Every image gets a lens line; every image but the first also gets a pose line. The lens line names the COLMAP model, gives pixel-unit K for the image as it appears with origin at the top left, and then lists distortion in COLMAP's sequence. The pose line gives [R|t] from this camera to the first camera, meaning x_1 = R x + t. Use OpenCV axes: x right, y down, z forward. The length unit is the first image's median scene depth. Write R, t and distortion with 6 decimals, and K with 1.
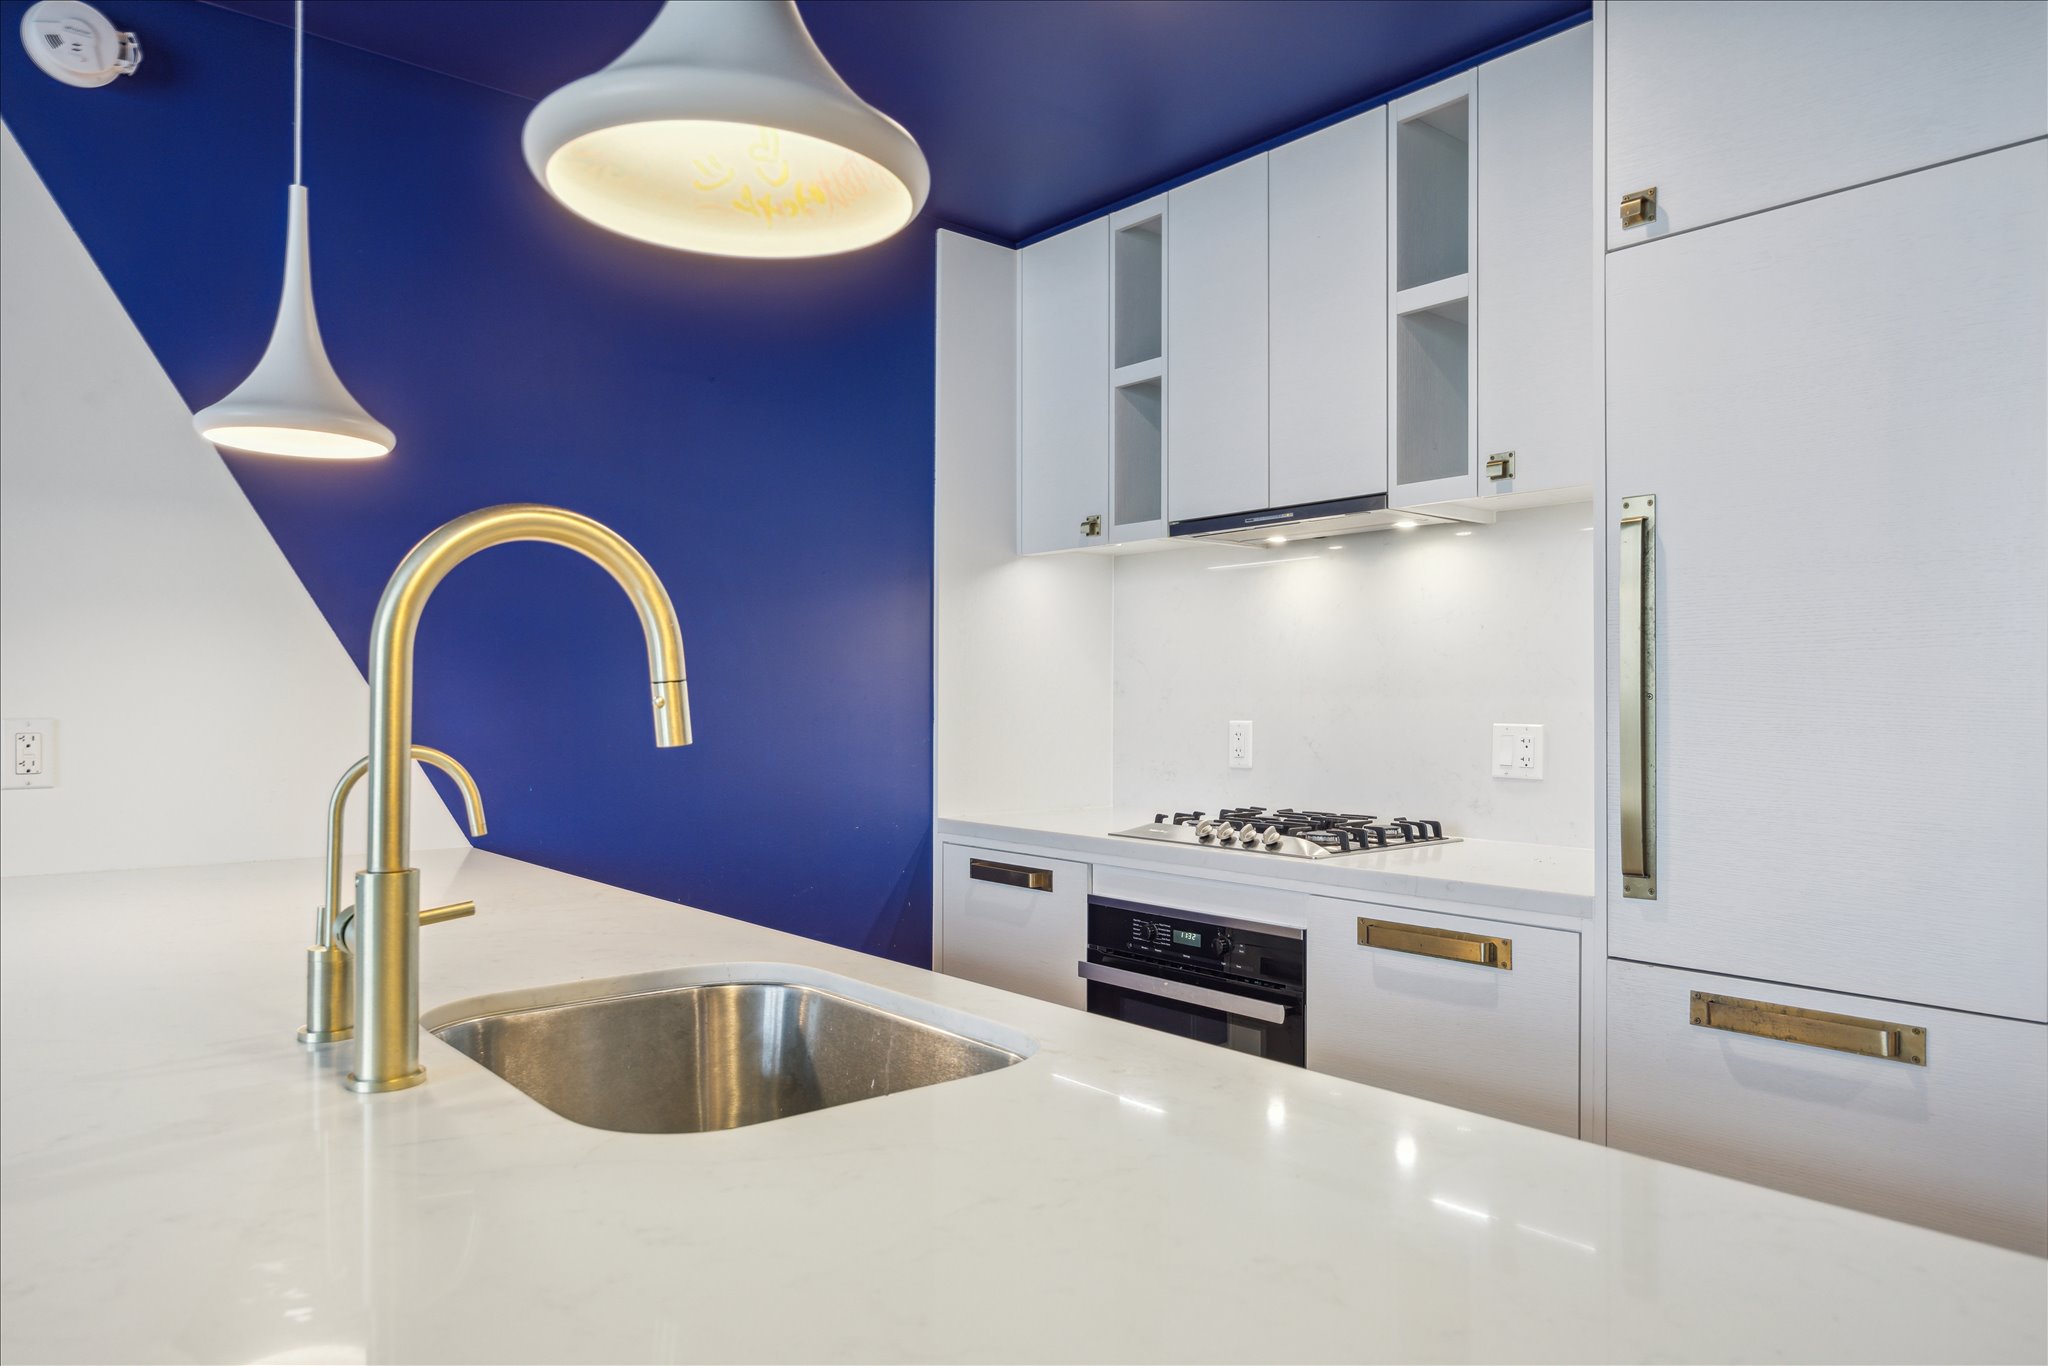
lens RADIAL K [[1329.1, 0, 1025.1], [0, 1329.1, 706.4], [0, 0, 1]] dist [-0.000944, -0.000644]
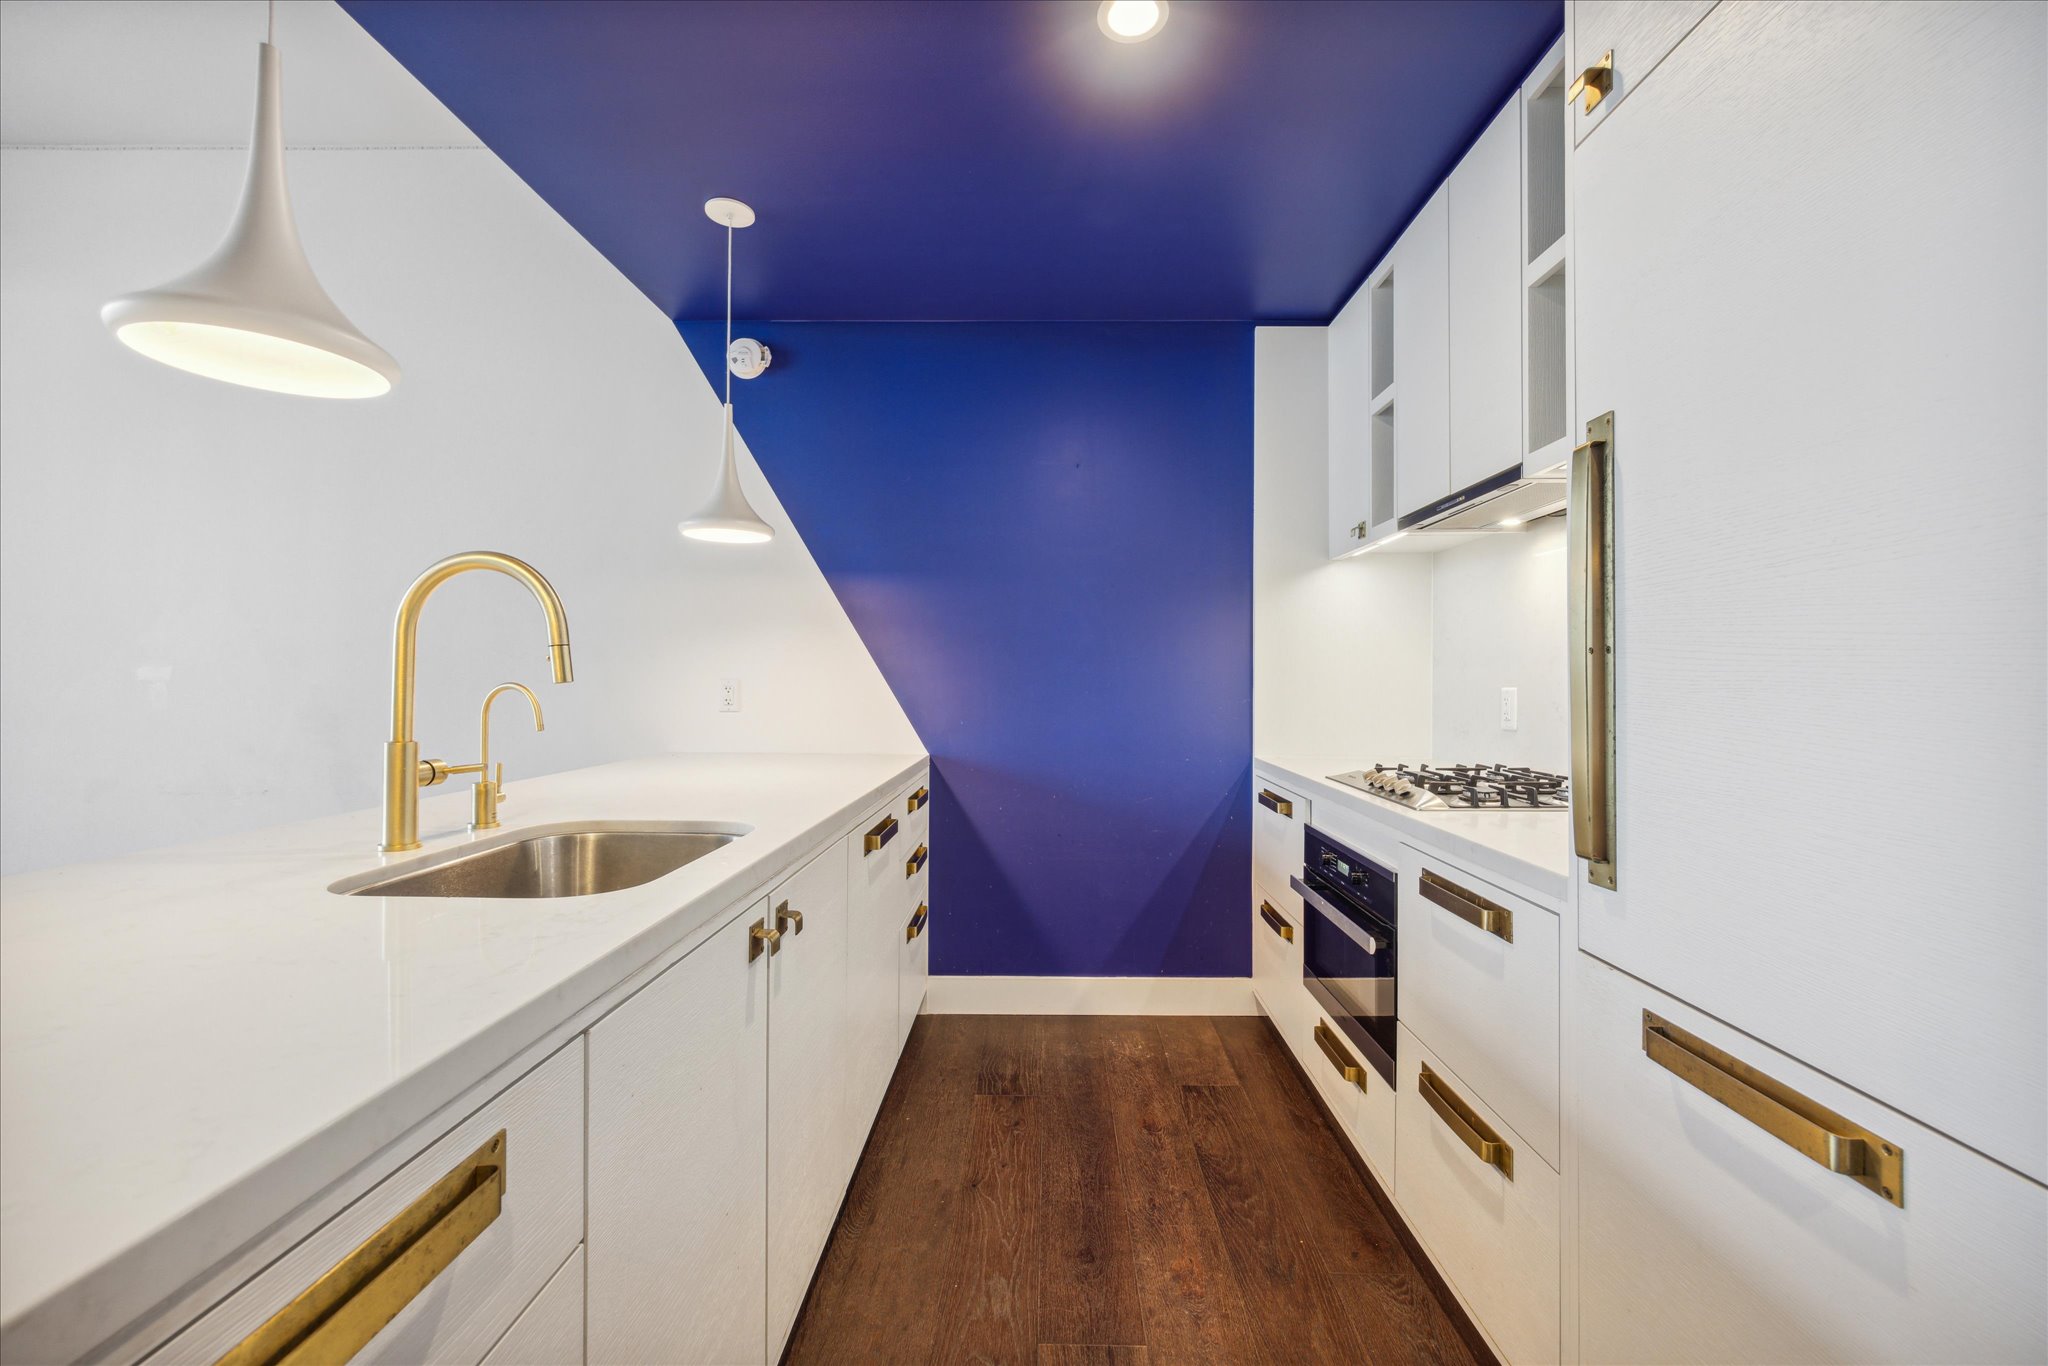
lens RADIAL K [[822.4, 0, 1027.9], [0, 822.4, 673.9], [0, 0, 1]] dist [0.000174, -0.000090]
pose [[0.748858, -0.003241, -0.662723, 0.477118], [-0.006232, 0.999909, -0.011933, 0.014594], [0.662702, 0.013066, 0.748770, 0.318065]]
